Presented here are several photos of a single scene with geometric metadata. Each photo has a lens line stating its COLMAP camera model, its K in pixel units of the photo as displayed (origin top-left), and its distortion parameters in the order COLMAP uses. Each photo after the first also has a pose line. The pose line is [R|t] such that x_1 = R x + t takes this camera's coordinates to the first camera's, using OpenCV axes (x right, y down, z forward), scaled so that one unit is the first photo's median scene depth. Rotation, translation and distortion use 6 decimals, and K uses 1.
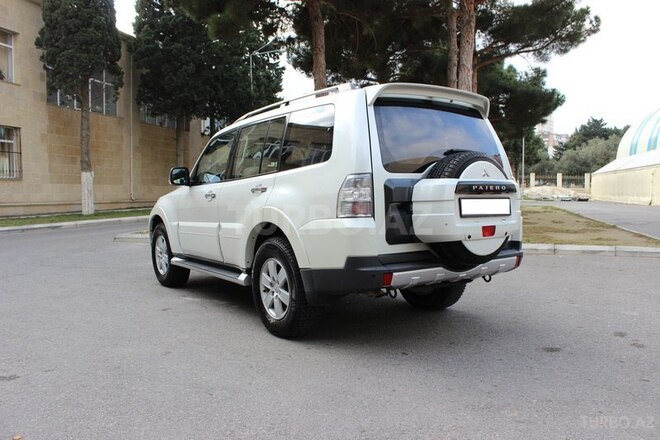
lens RADIAL K [[579.4, 0, 331.7], [0, 579.4, 220.6], [0, 0, 1]] dist [-0.114131, 0.079434]
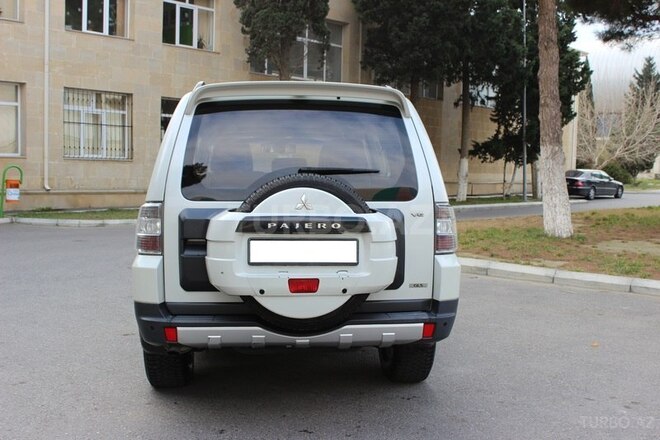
lens RADIAL K [[770.5, 0, 331.5], [0, 770.5, 220.5], [0, 0, 1]] dist [-0.042952, 0.000000]
pose [[0.874391, 0.053166, -0.482301, 0.533600], [-0.046186, 0.998585, 0.026344, -0.063225], [0.483019, -0.000759, 0.875609, 0.116156]]
